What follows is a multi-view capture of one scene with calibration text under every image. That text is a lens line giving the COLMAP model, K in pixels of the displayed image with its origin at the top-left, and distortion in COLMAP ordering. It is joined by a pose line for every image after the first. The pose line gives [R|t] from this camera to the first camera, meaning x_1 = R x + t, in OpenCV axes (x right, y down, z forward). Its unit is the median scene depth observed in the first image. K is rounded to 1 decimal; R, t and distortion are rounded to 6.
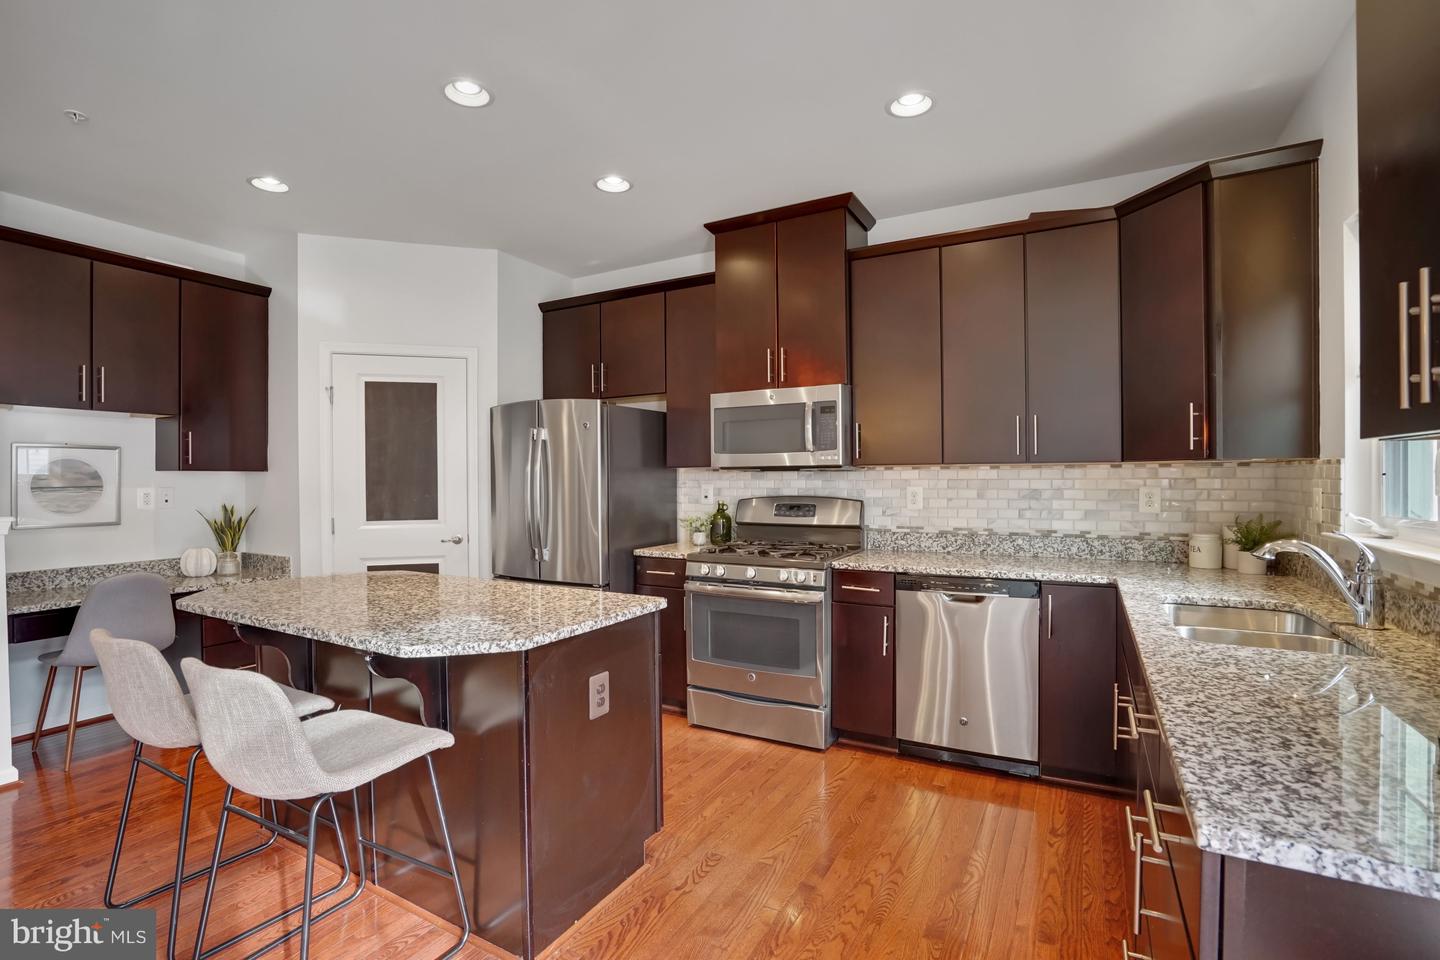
lens RADIAL K [[667.6, 0, 710.7], [0, 667.6, 484.3], [0, 0, 1]] dist [-0.055224, 0.016986]
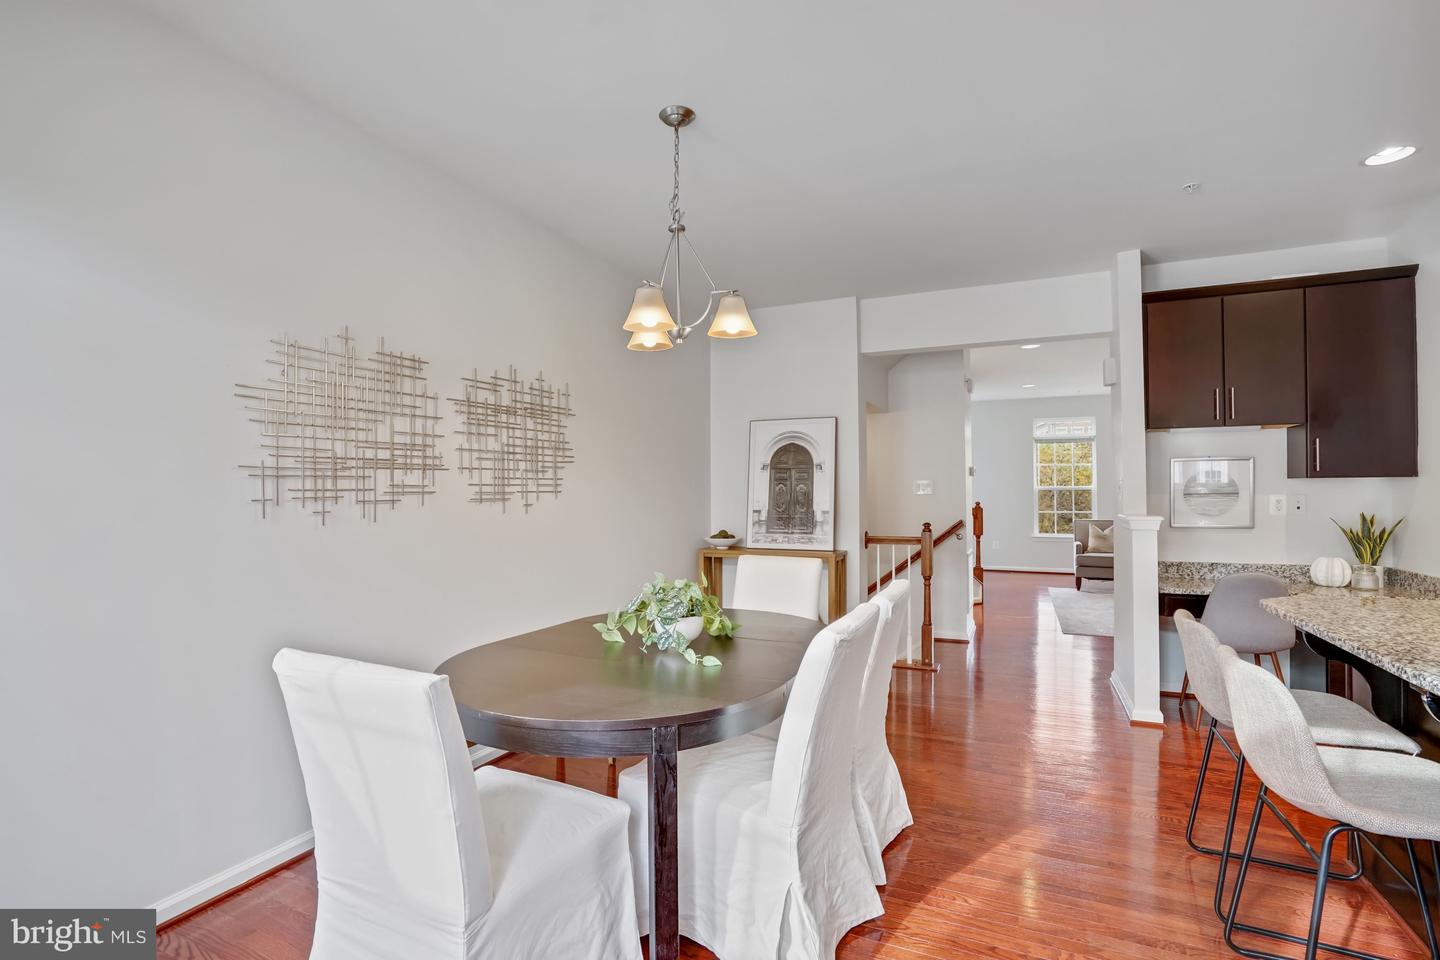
lens RADIAL K [[667.6, 0, 717.4], [0, 667.6, 487.4], [0, 0, 1]] dist [-0.055224, 0.016986]
pose [[0.072282, -0.003555, -0.997378, 0.108838], [-0.002312, 0.999990, -0.003731, -0.000663], [0.997382, 0.002576, 0.072273, 0.013281]]
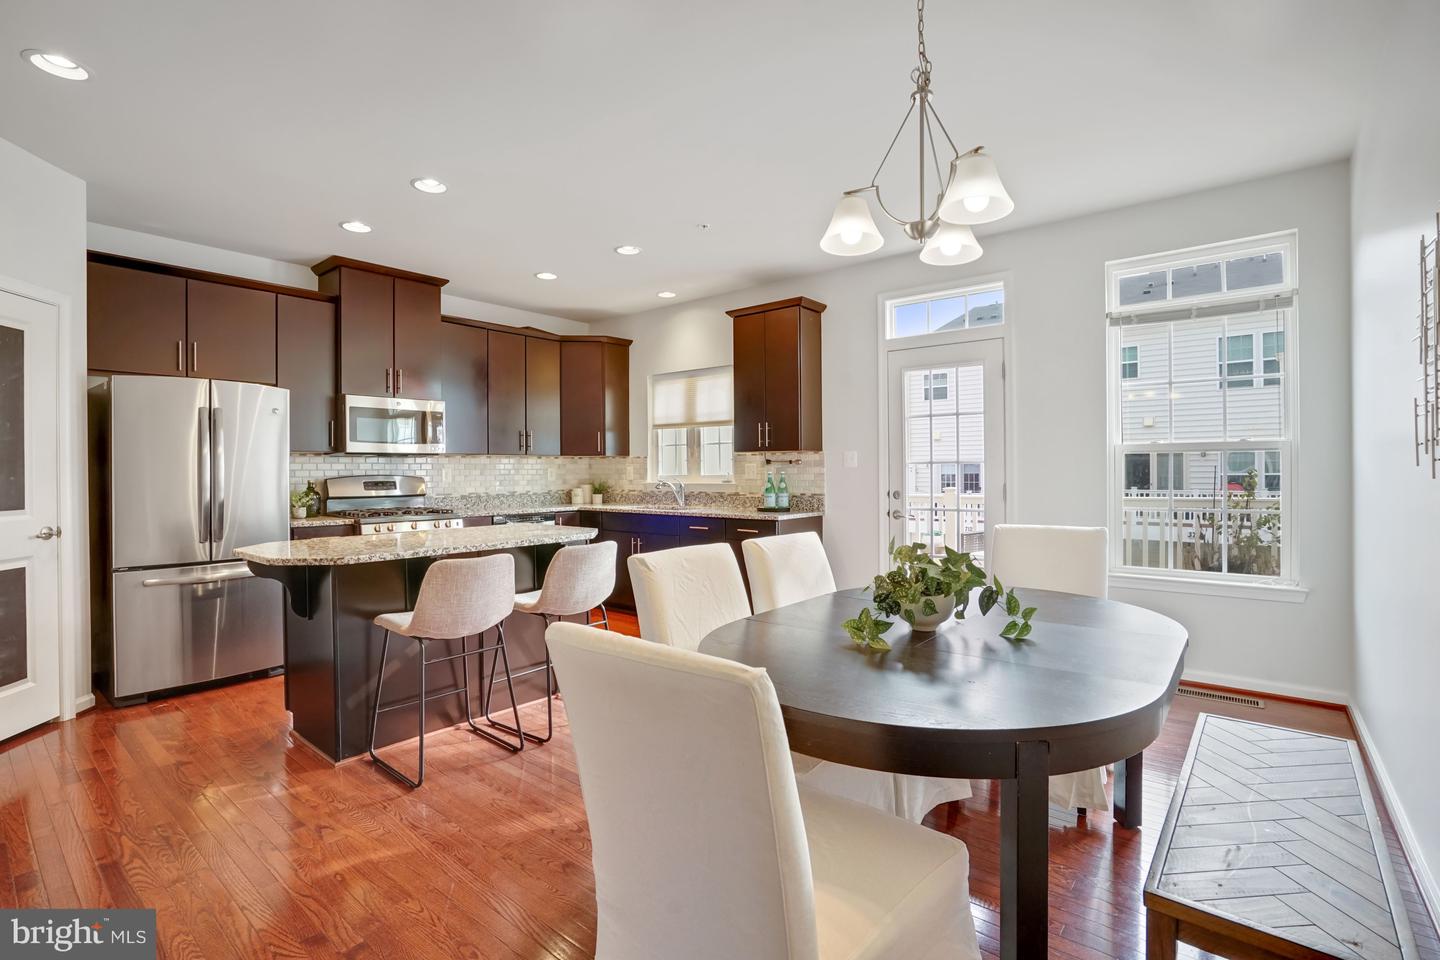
lens RADIAL K [[667.6, 0, 725.7], [0, 667.6, 476.3], [0, 0, 1]] dist [-0.055224, 0.016986]
pose [[0.165248, -0.005938, 0.986234, -1.239830], [0.011071, 0.999930, 0.004165, 0.025649], [-0.986190, 0.010230, 0.165302, 0.096933]]
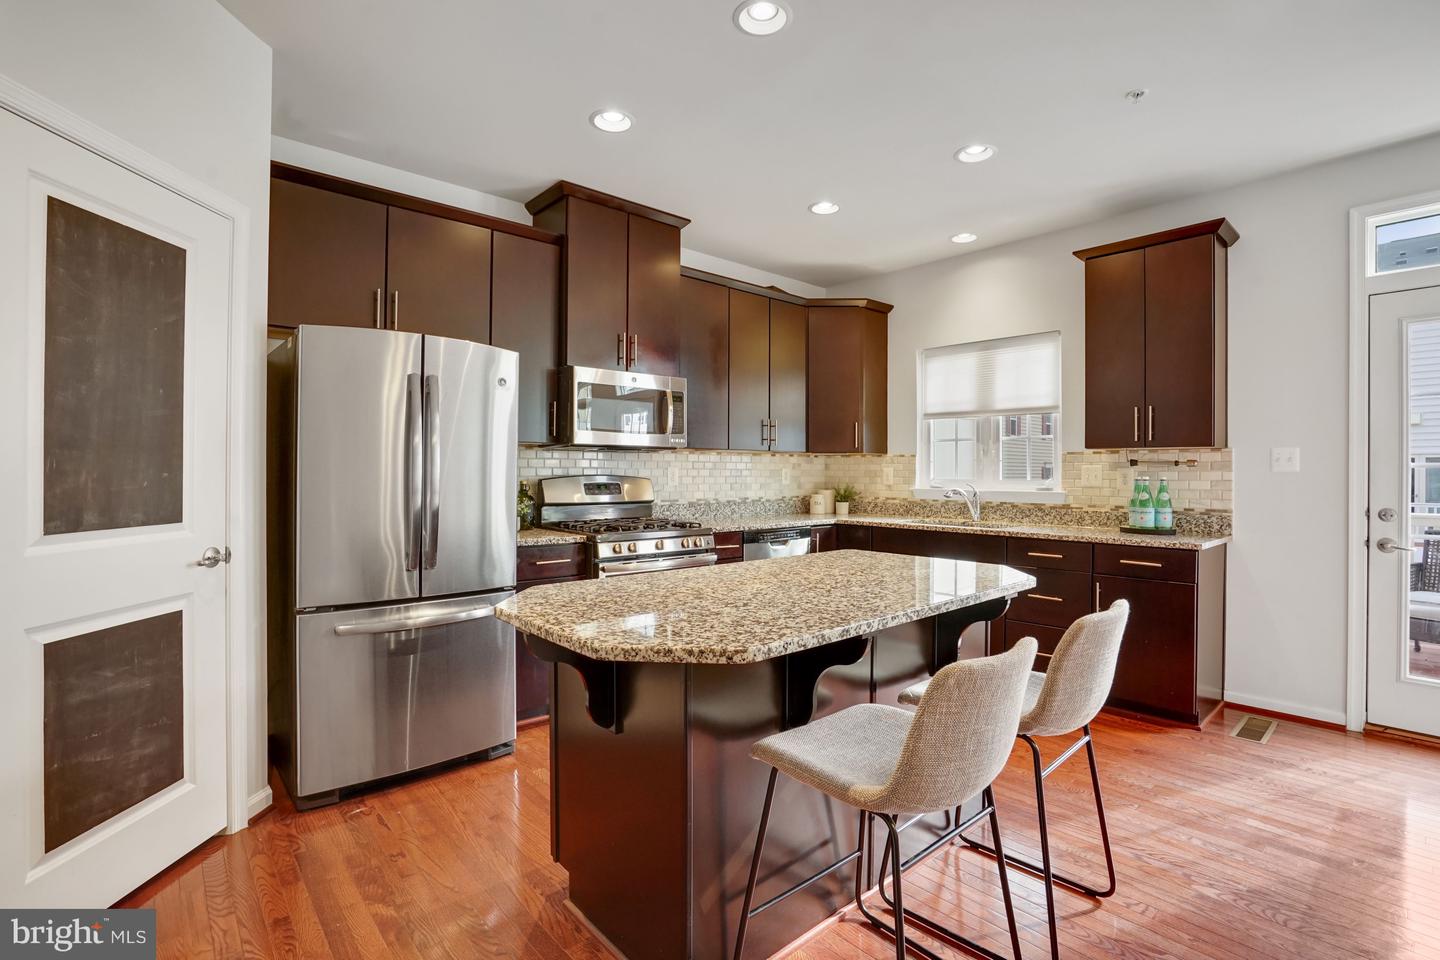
lens RADIAL K [[667.6, 0, 721.9], [0, 667.6, 476.2], [0, 0, 1]] dist [-0.055224, 0.016986]
pose [[0.327292, 0.000415, 0.944923, -0.911124], [-0.000807, 1.000000, -0.000159, 0.022198], [-0.944923, -0.000711, 0.327292, 0.560588]]
